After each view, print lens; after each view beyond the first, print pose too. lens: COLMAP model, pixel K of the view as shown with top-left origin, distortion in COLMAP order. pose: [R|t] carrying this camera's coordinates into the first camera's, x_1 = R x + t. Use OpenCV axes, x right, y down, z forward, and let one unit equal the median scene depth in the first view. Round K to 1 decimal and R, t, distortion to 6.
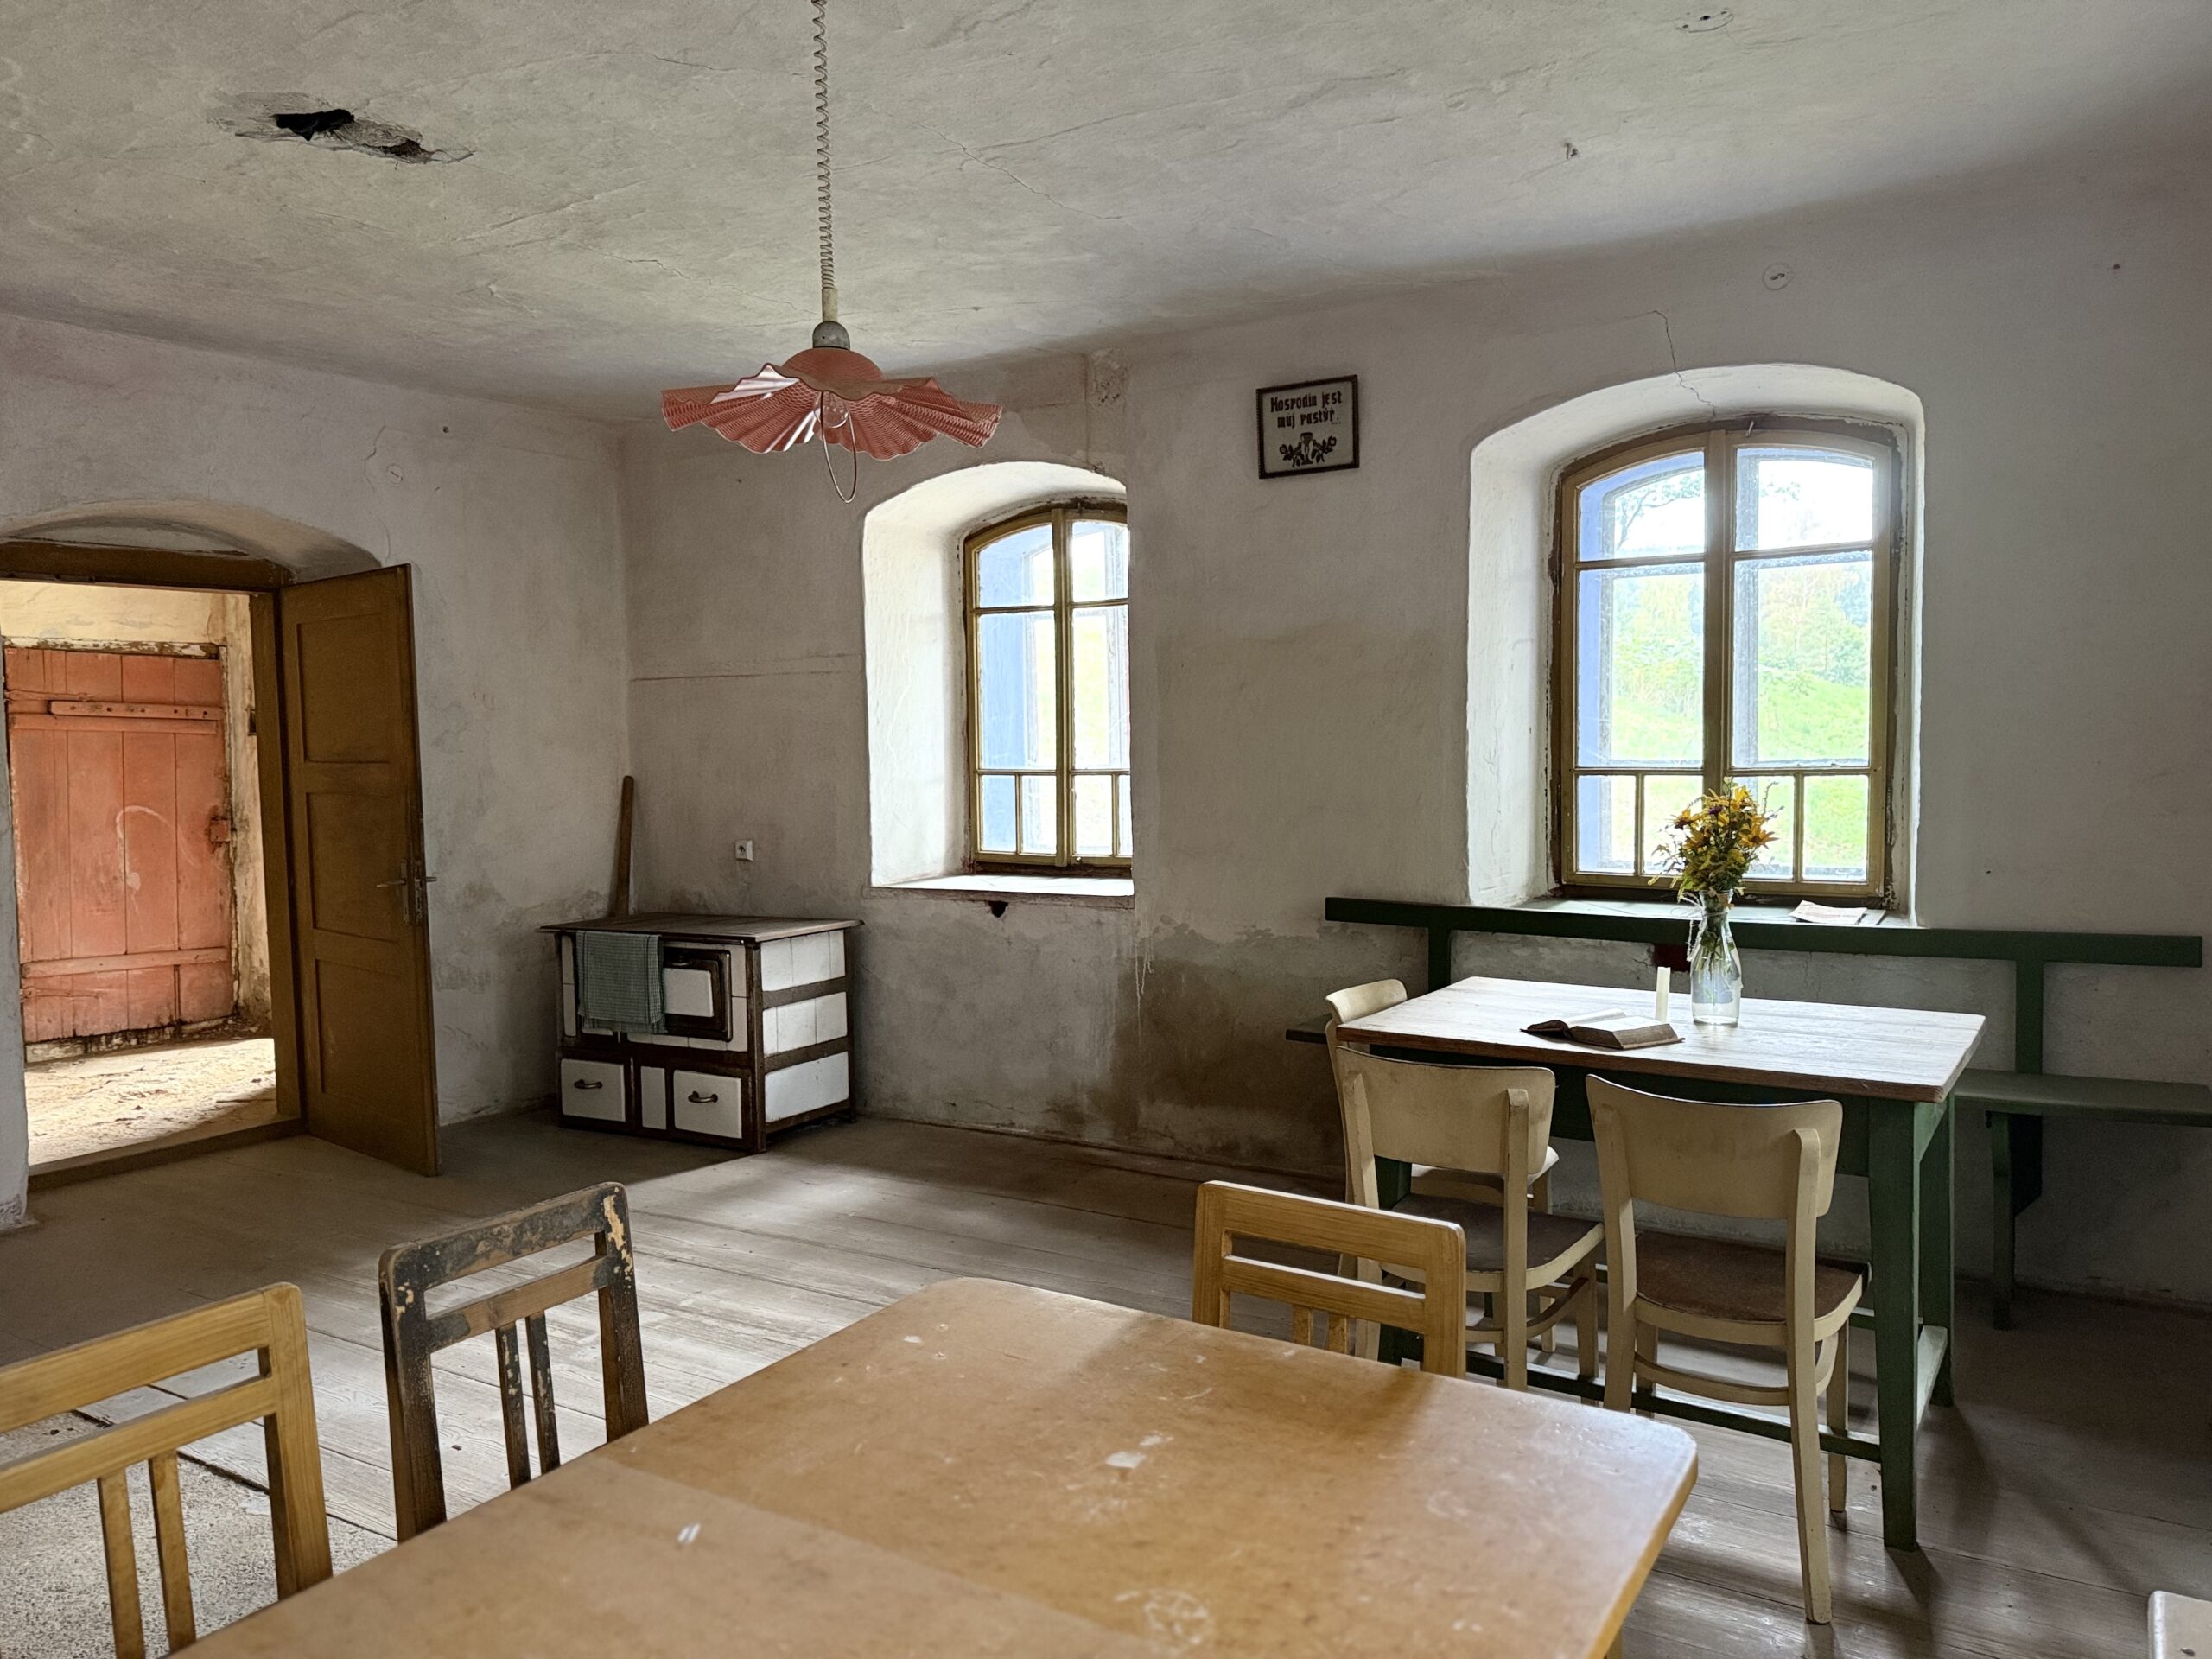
lens RADIAL K [[1530.1, 0, 1089.4], [0, 1530.1, 836.3], [0, 0, 1]] dist [0.172188, -0.301307]
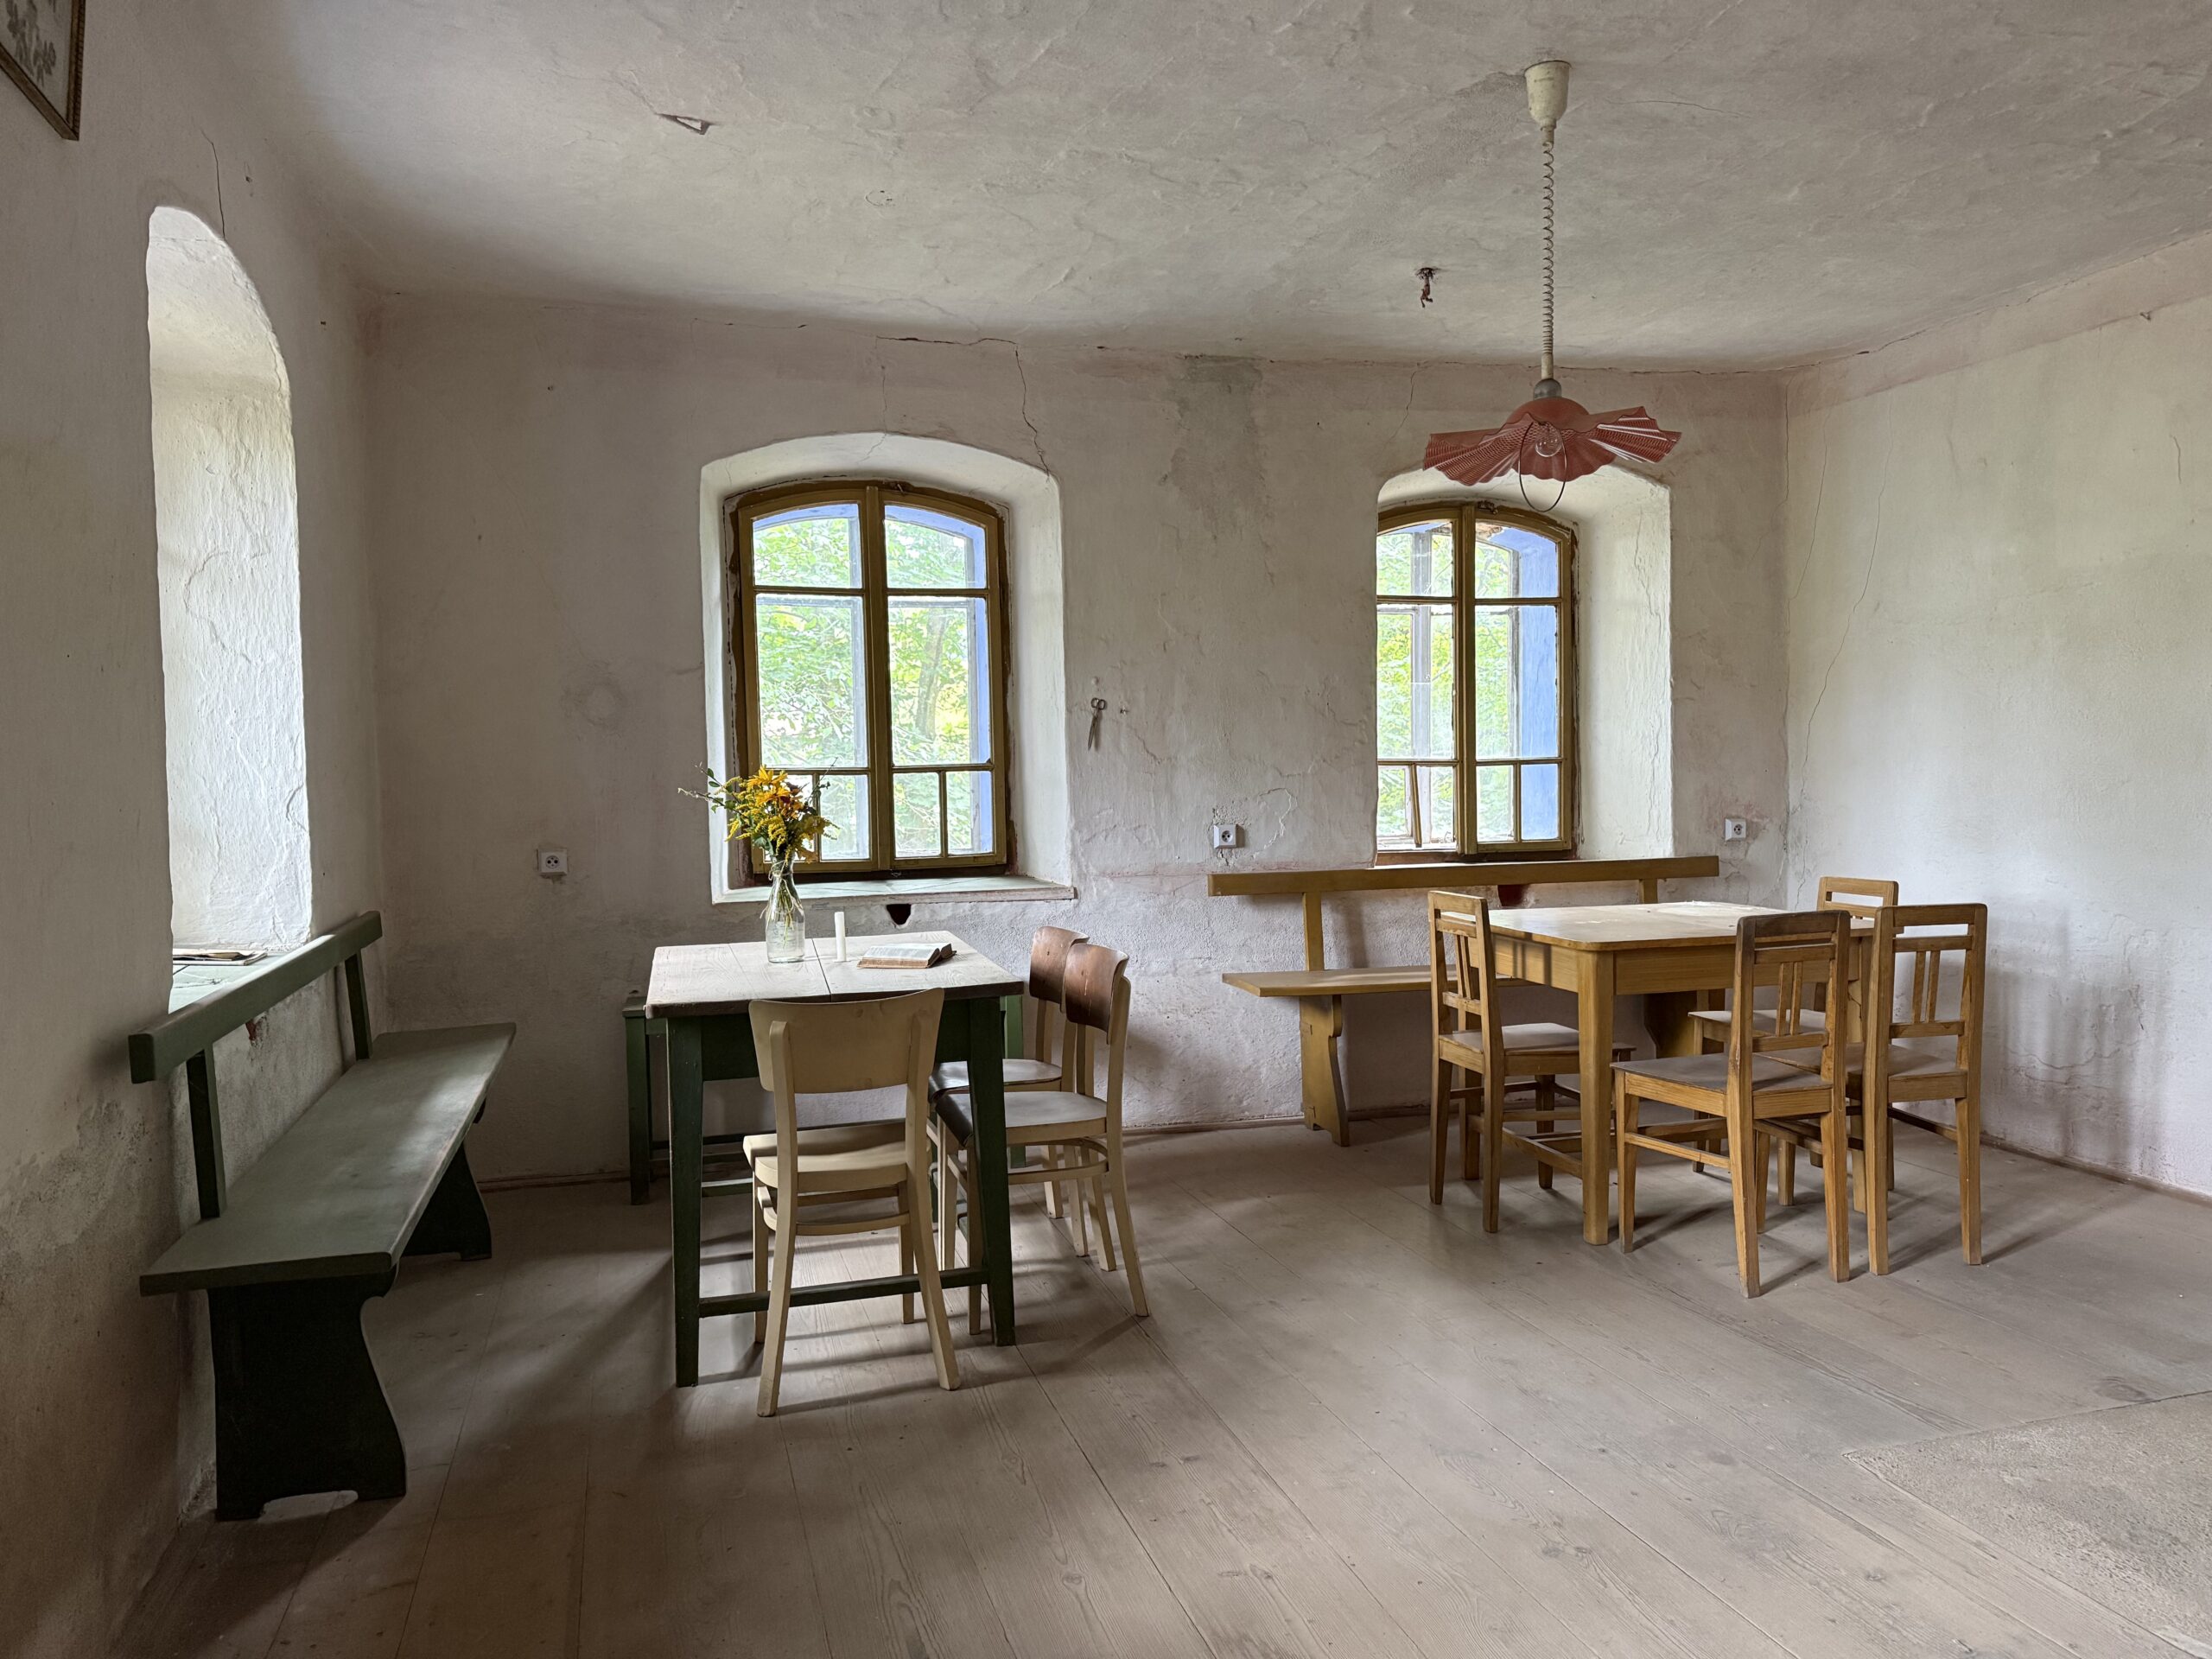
lens RADIAL K [[1532.5, 0, 1099.1], [0, 1532.5, 836.9], [0, 0, 1]] dist [0.104998, -0.150191]
pose [[-0.753406, 0.002543, 0.657551, -0.355108], [0.073380, 0.994071, 0.080234, -0.034334], [-0.653449, 0.108700, -0.749126, 1.083444]]
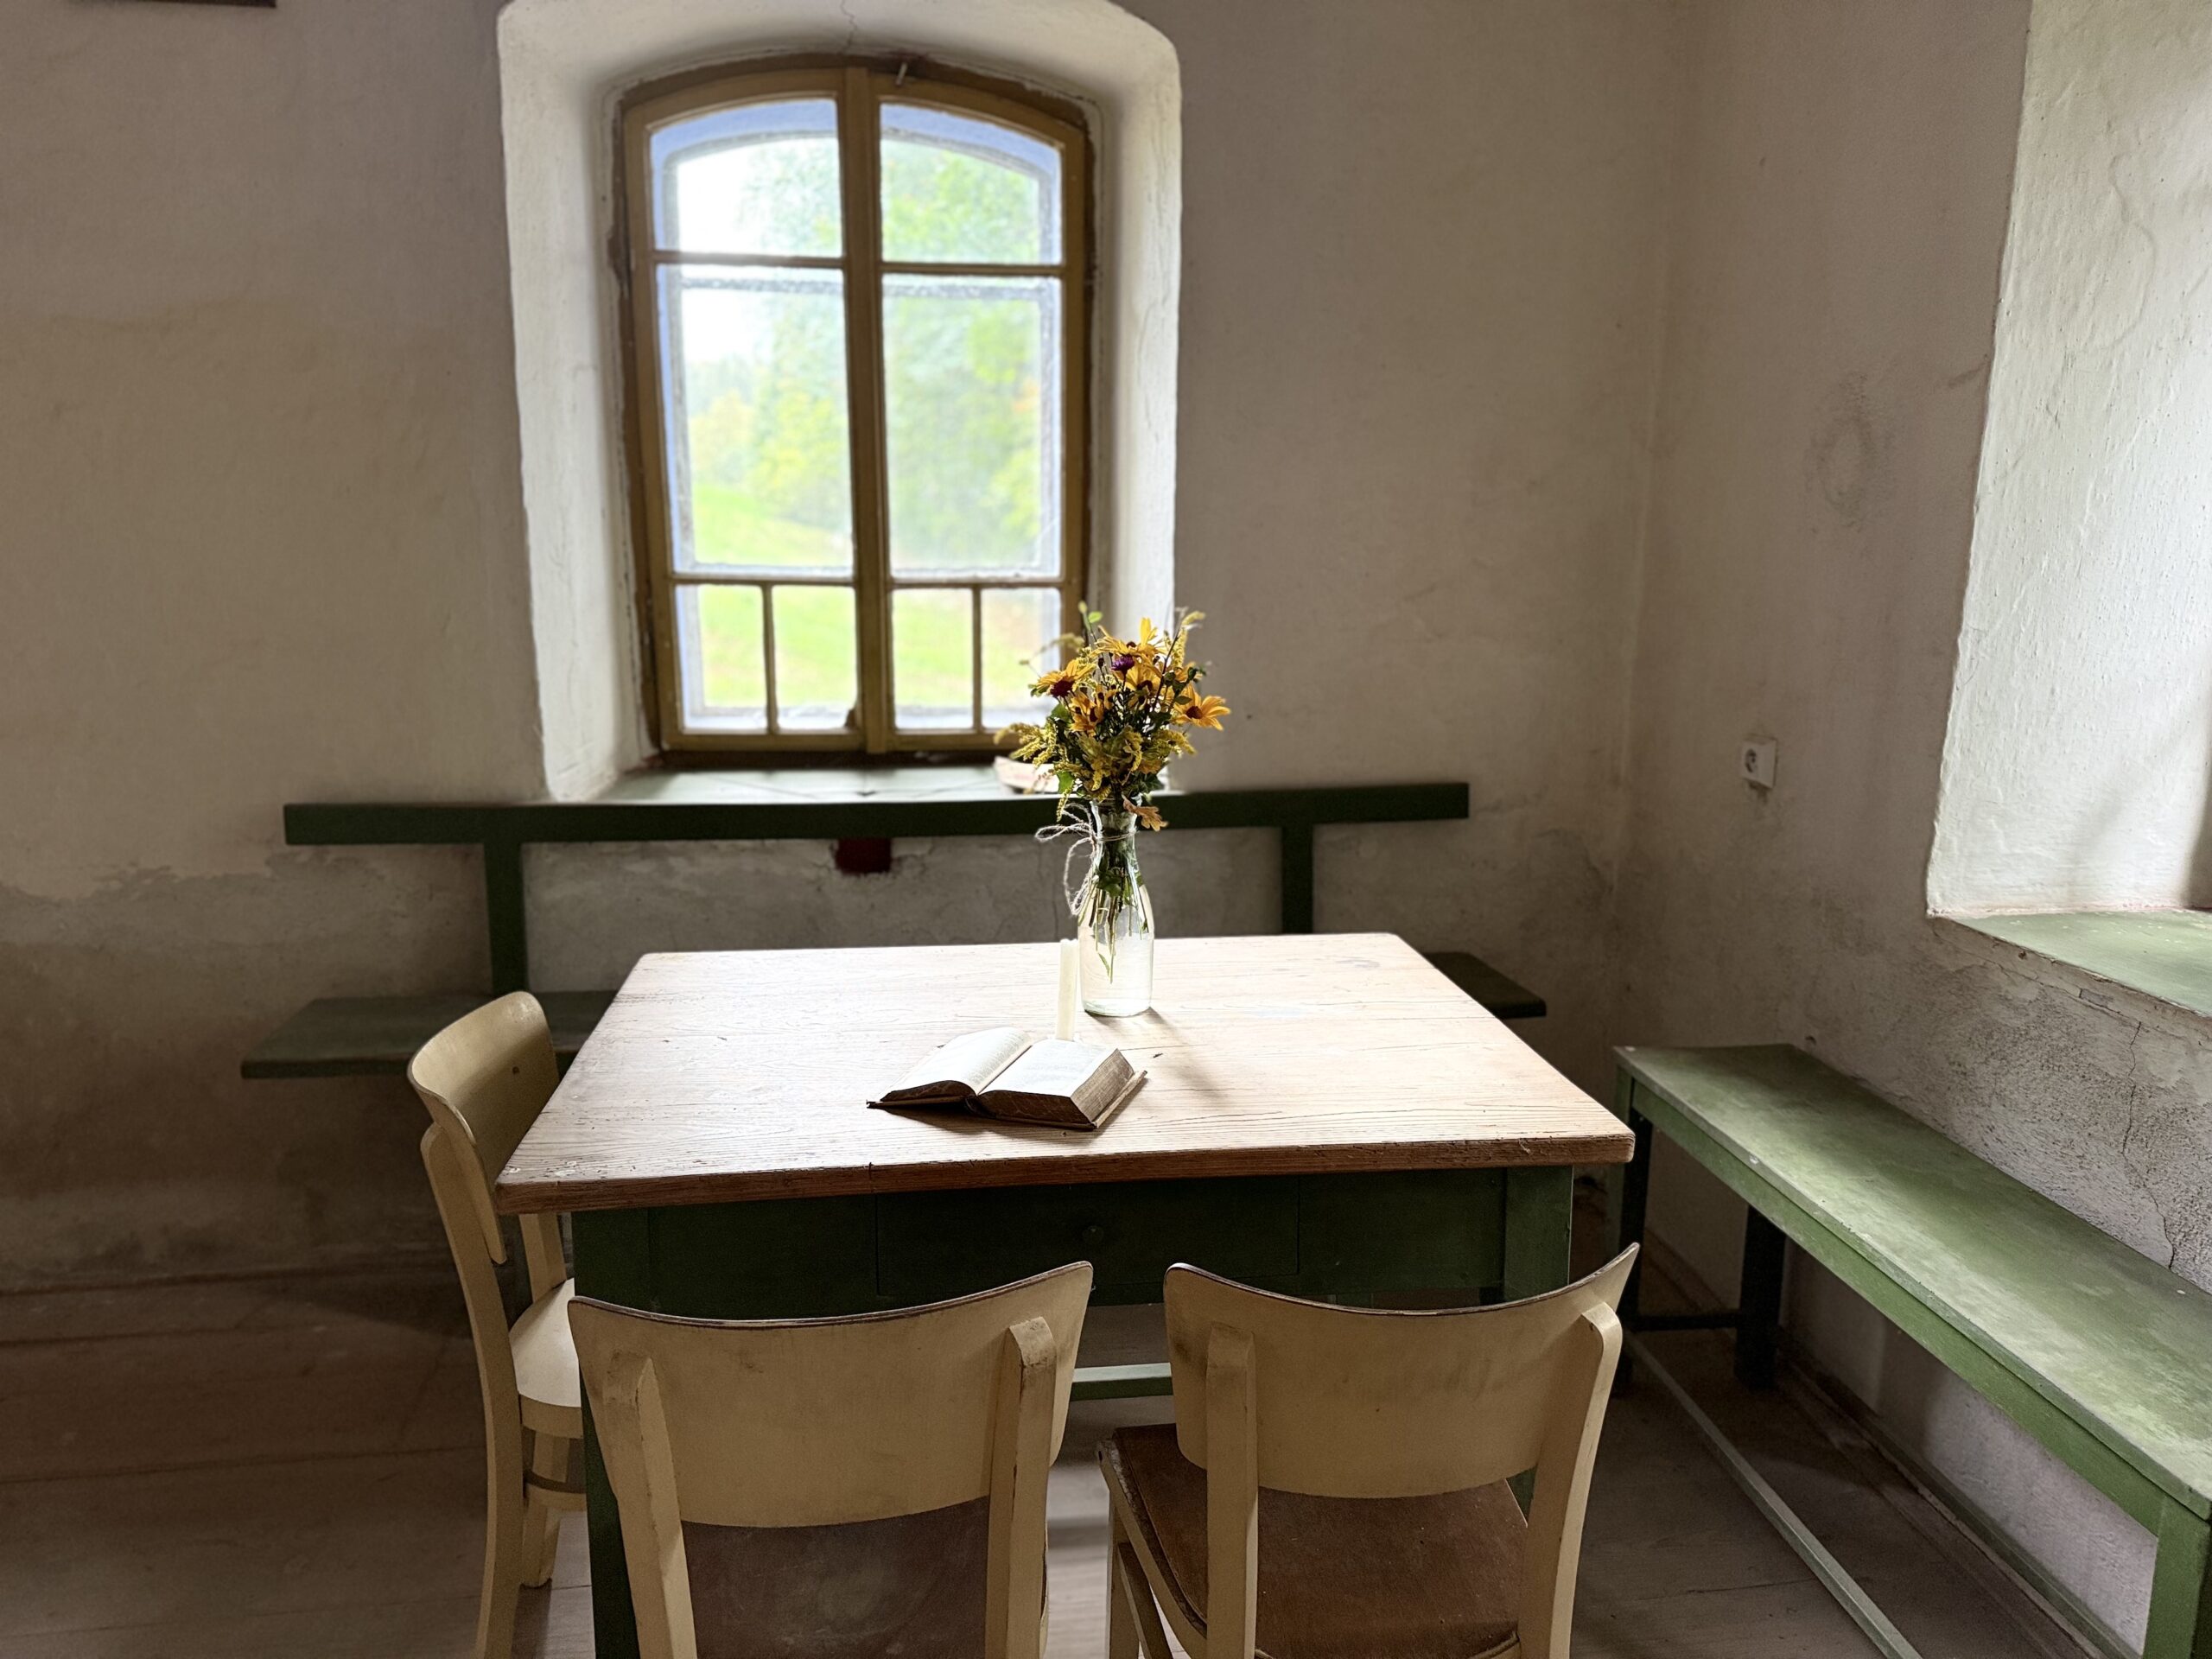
lens RADIAL K [[1532.5, 0, 1099.1], [0, 1532.5, 836.9], [0, 0, 1]] dist [0.104998, -0.150191]
pose [[0.755640, -0.106828, 0.646217, 0.009516], [0.021789, 0.990164, 0.138208, -0.019255], [-0.654624, -0.090355, 0.750535, 0.352232]]
